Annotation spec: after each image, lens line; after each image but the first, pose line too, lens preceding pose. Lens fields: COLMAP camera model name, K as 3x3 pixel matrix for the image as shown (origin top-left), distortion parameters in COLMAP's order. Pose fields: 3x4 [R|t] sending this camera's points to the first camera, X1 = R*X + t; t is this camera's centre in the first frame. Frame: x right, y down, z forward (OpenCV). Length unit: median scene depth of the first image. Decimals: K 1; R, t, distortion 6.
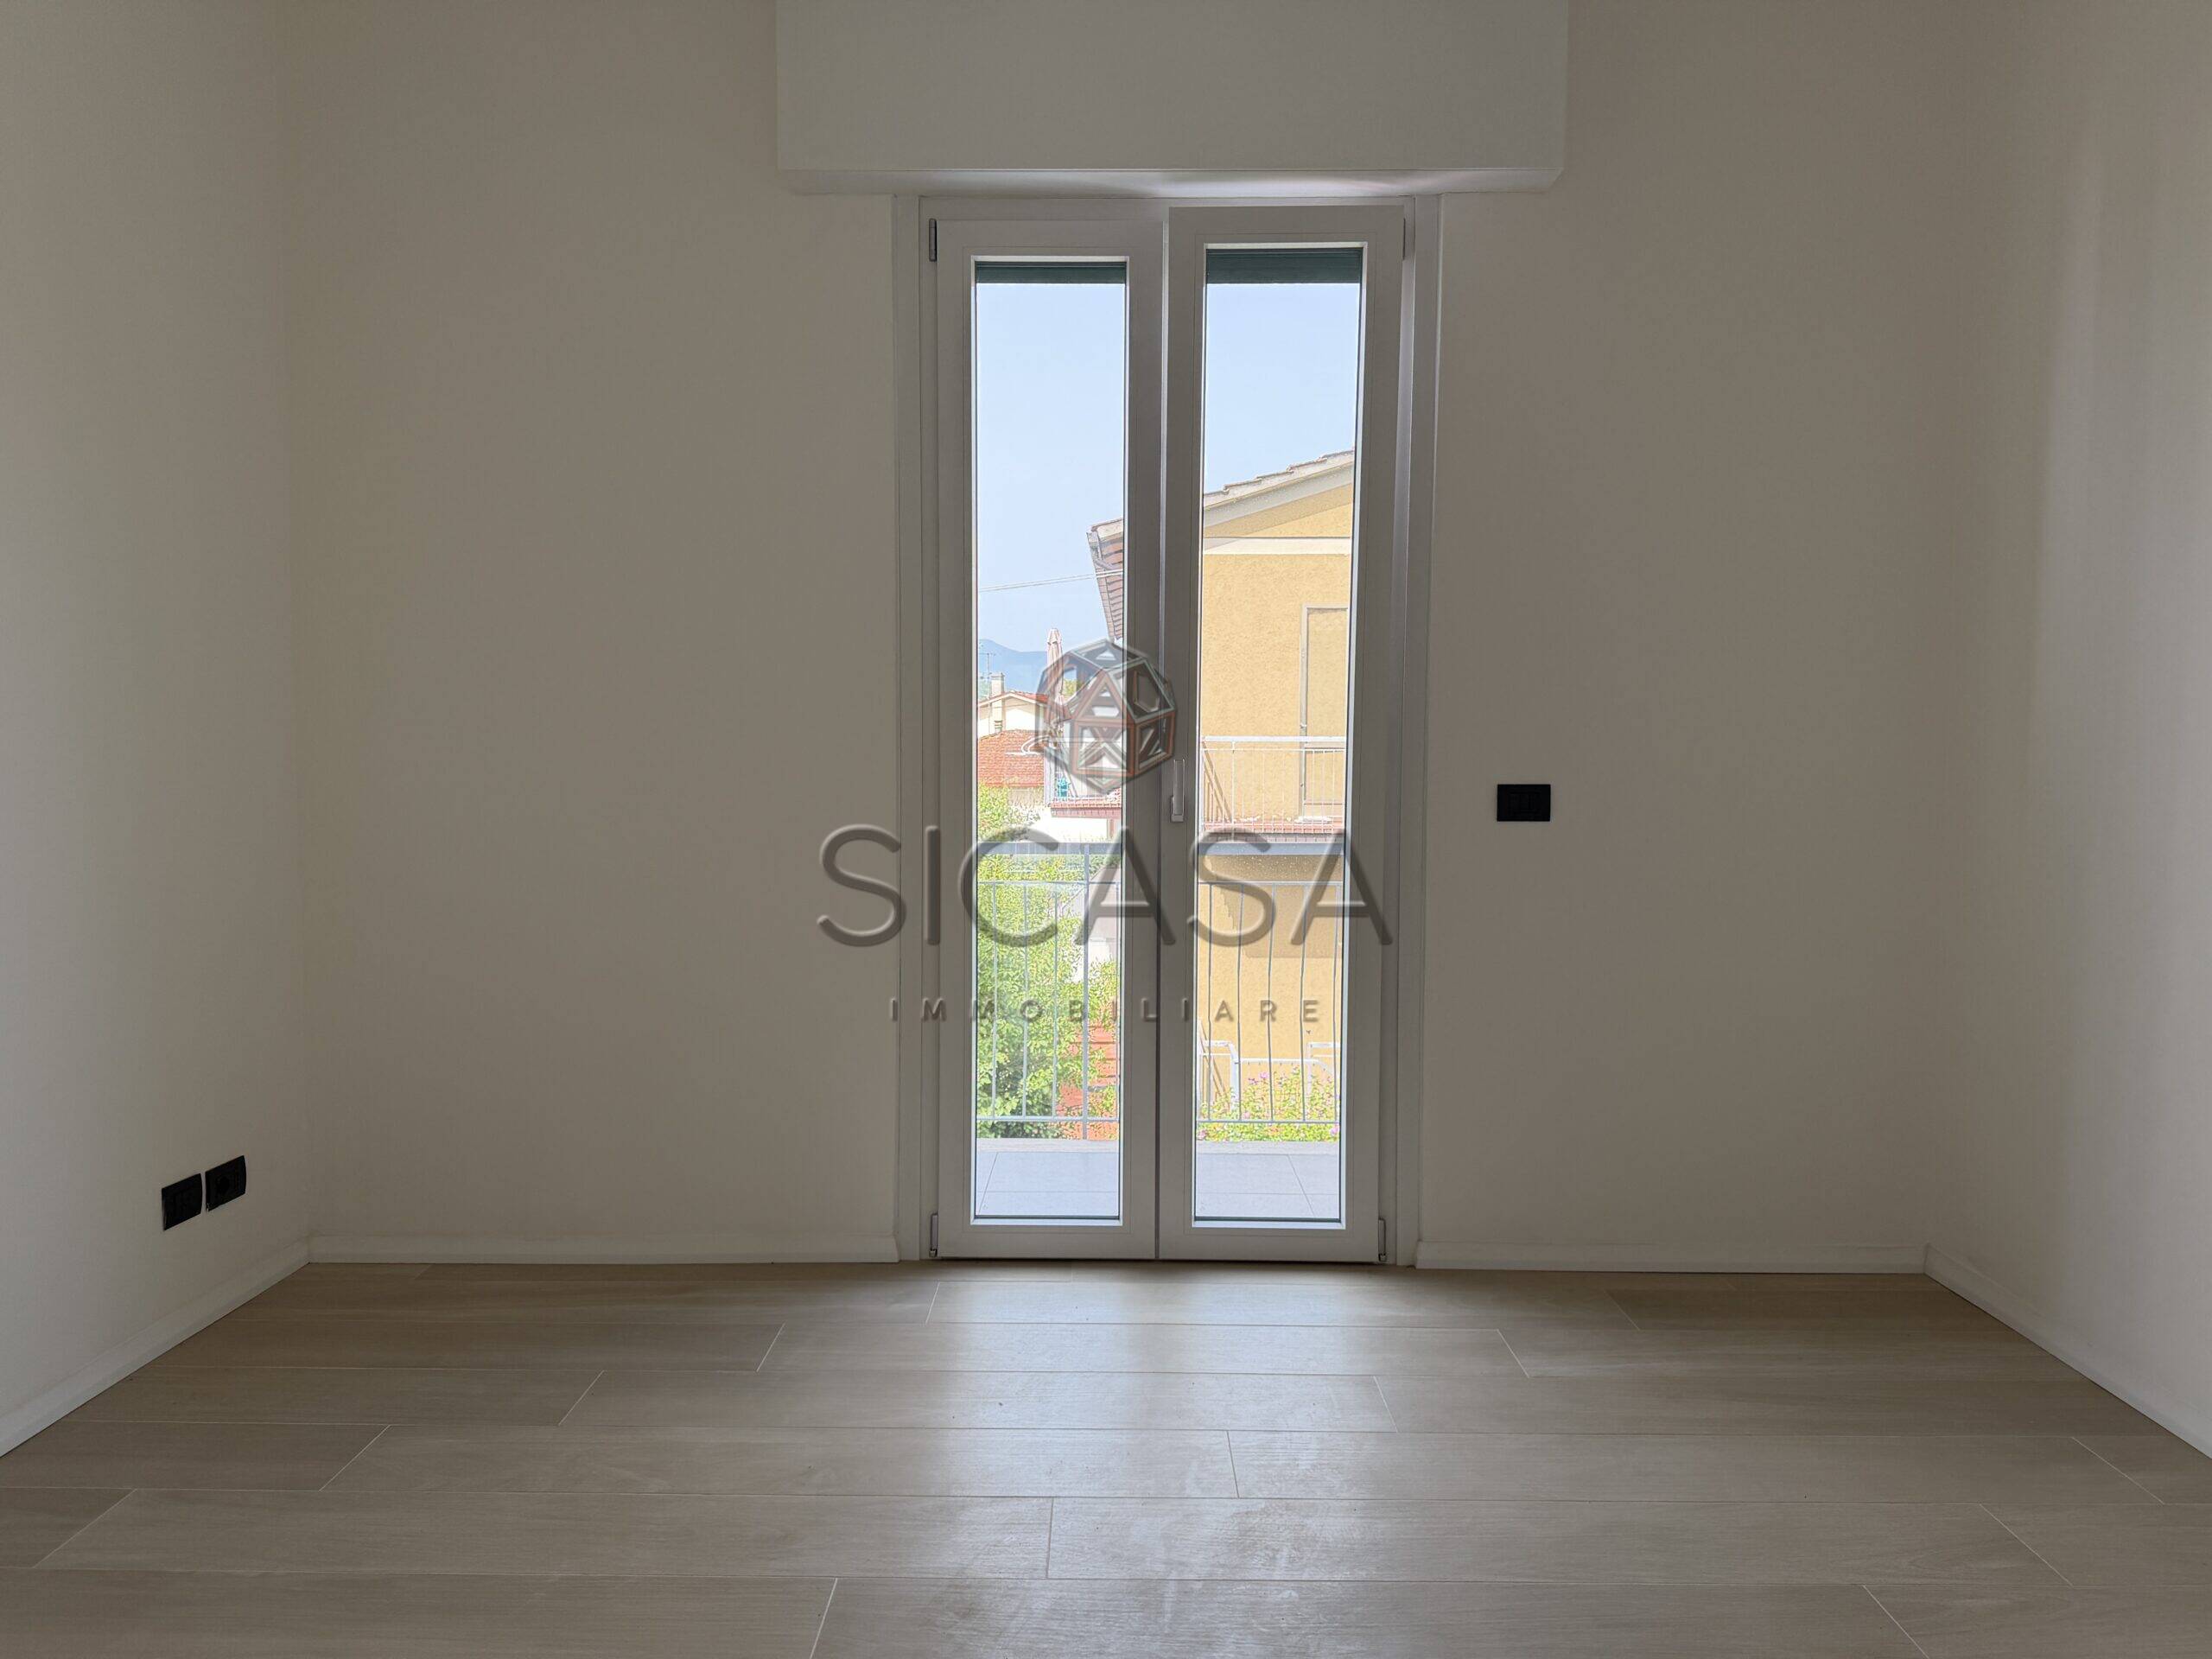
lens RADIAL K [[1544.5, 0, 1107.3], [0, 1544.5, 842.9], [0, 0, 1]] dist [0.169670, -0.330350]
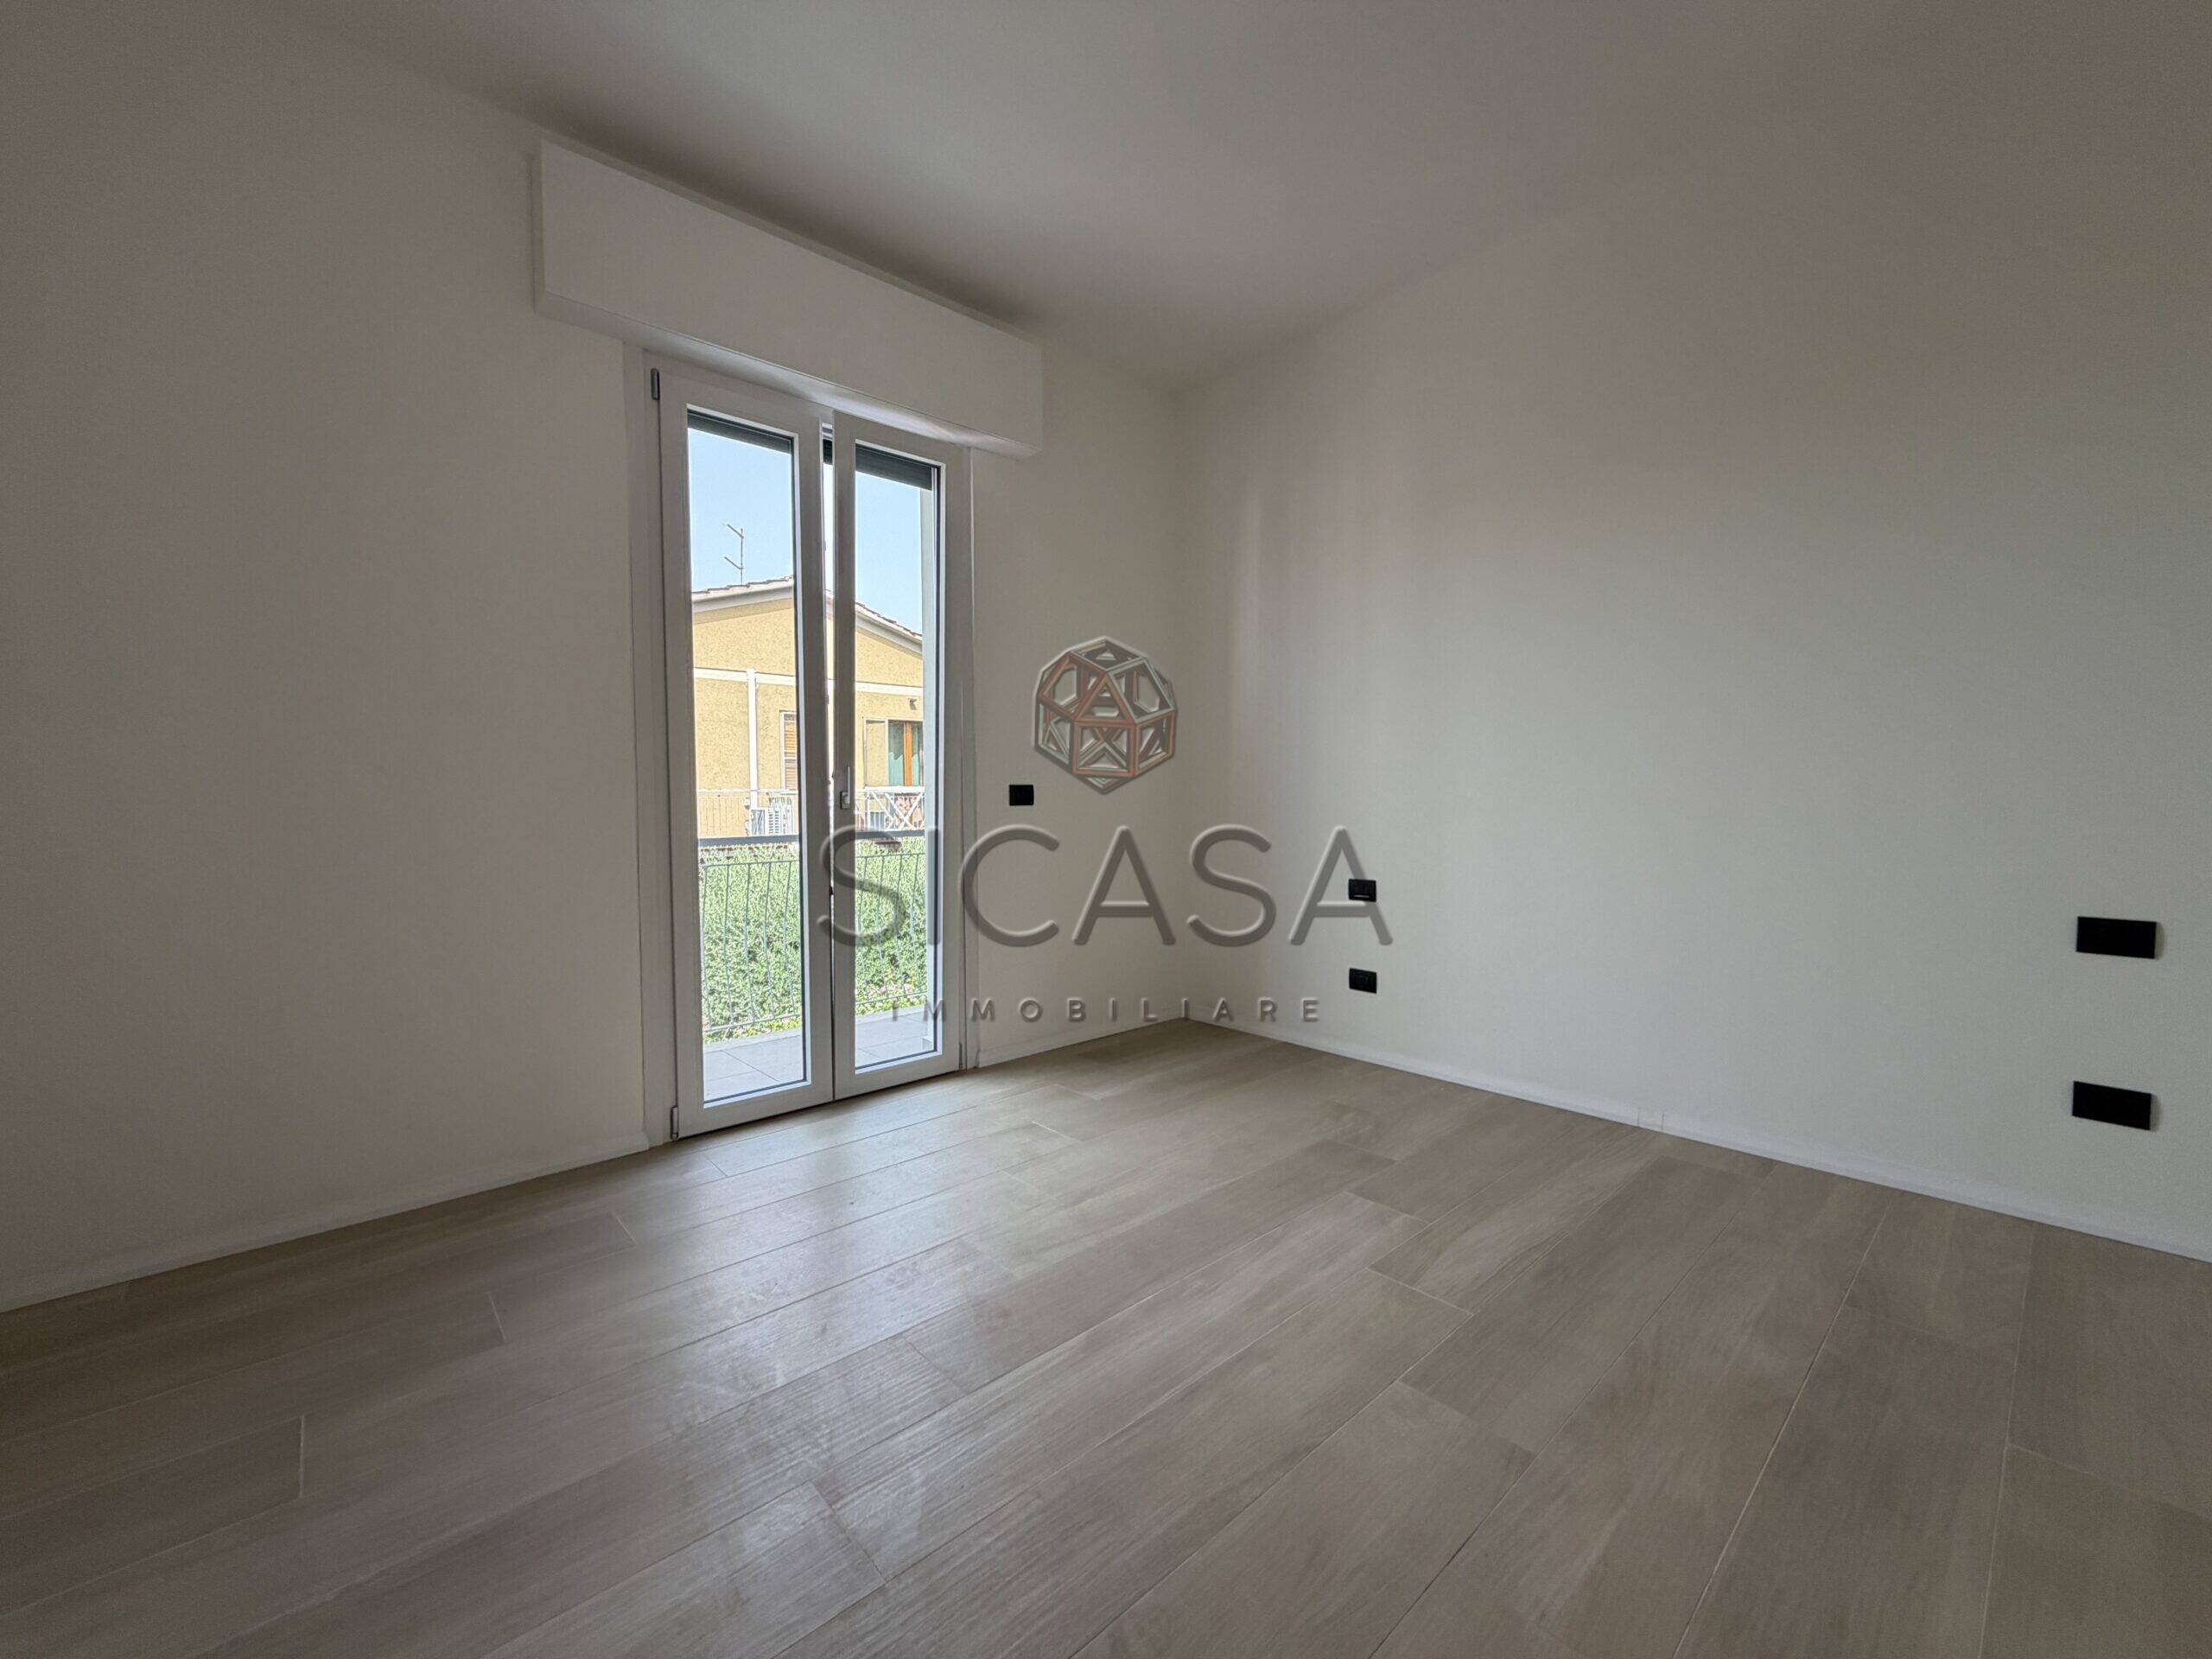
lens RADIAL K [[884.0, 0, 1101.9], [0, 884.0, 833.5], [0, 0, 1]] dist [-0.000431, 0.000185]
pose [[0.737122, -0.036218, 0.674788, -0.354165], [0.057234, 0.998321, -0.008938, 0.033383], [-0.673332, 0.045209, 0.737957, 0.193885]]
